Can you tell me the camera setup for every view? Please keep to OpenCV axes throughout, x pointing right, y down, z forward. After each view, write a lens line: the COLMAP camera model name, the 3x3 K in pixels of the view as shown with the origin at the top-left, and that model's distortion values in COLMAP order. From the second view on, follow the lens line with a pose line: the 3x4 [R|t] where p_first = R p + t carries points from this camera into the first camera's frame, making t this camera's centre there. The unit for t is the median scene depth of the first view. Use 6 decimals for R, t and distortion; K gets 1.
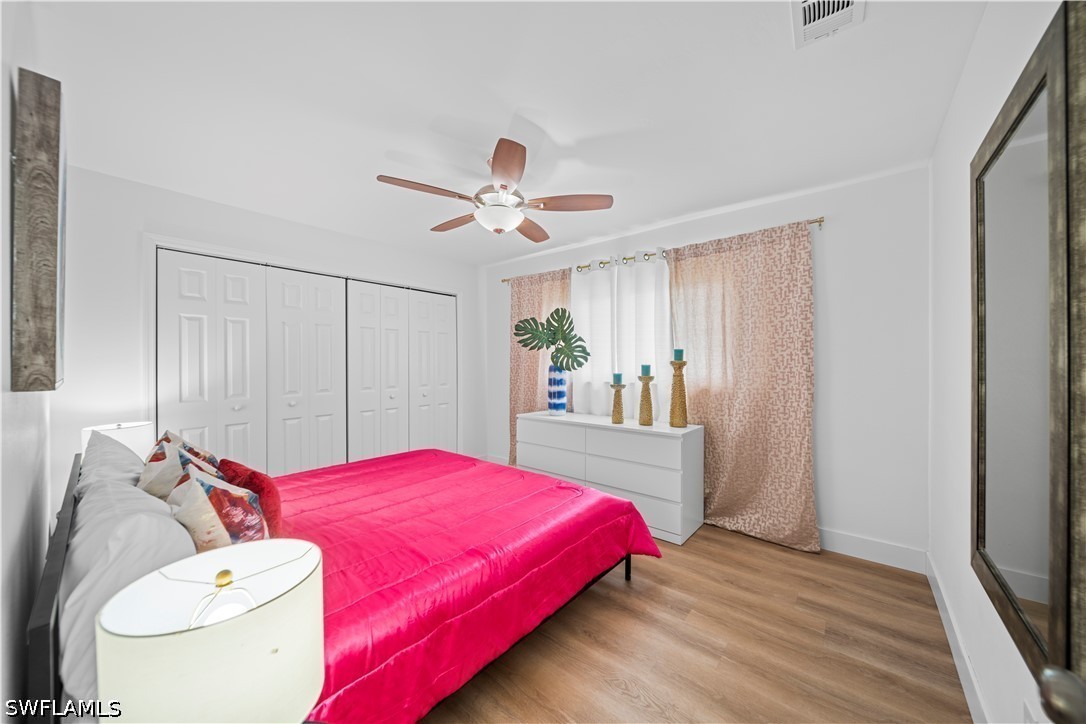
lens RADIAL K [[381.2, 0, 548.7], [0, 381.2, 363.2], [0, 0, 1]] dist [-0.004270, -0.000671]
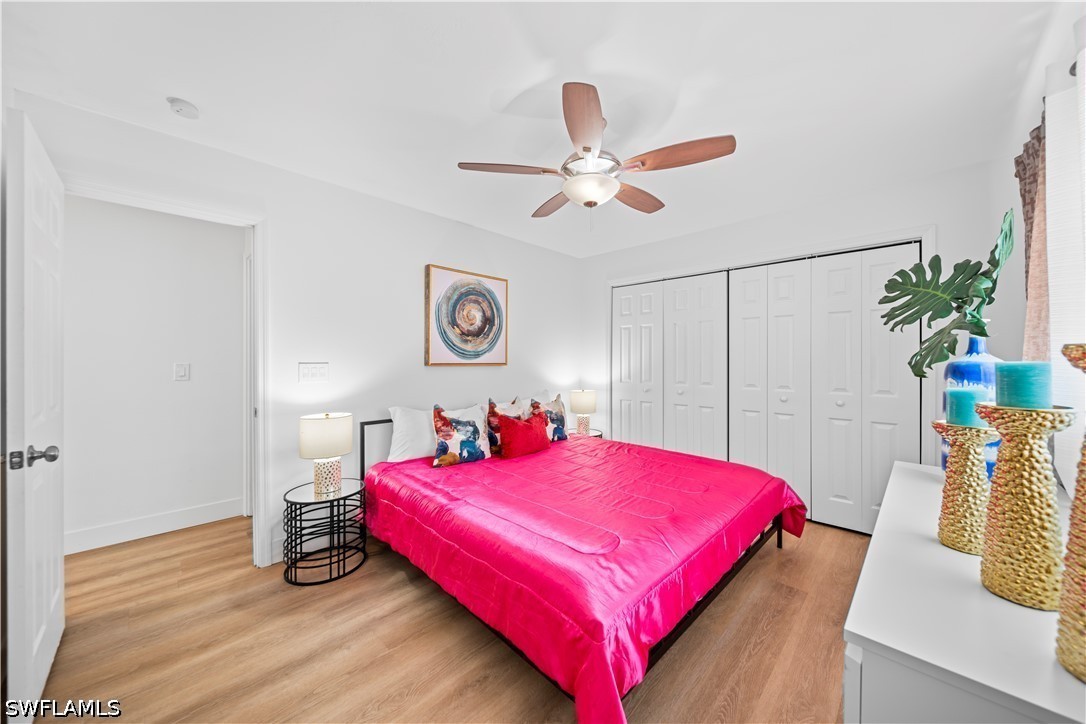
lens RADIAL K [[381.2, 0, 547.3], [0, 381.2, 359.1], [0, 0, 1]] dist [-0.004270, -0.000671]
pose [[-0.088480, 0.003146, -0.996073, 0.604116], [-0.003519, 0.999988, 0.003471, 0.002385], [0.996072, 0.003813, -0.088468, 0.798150]]
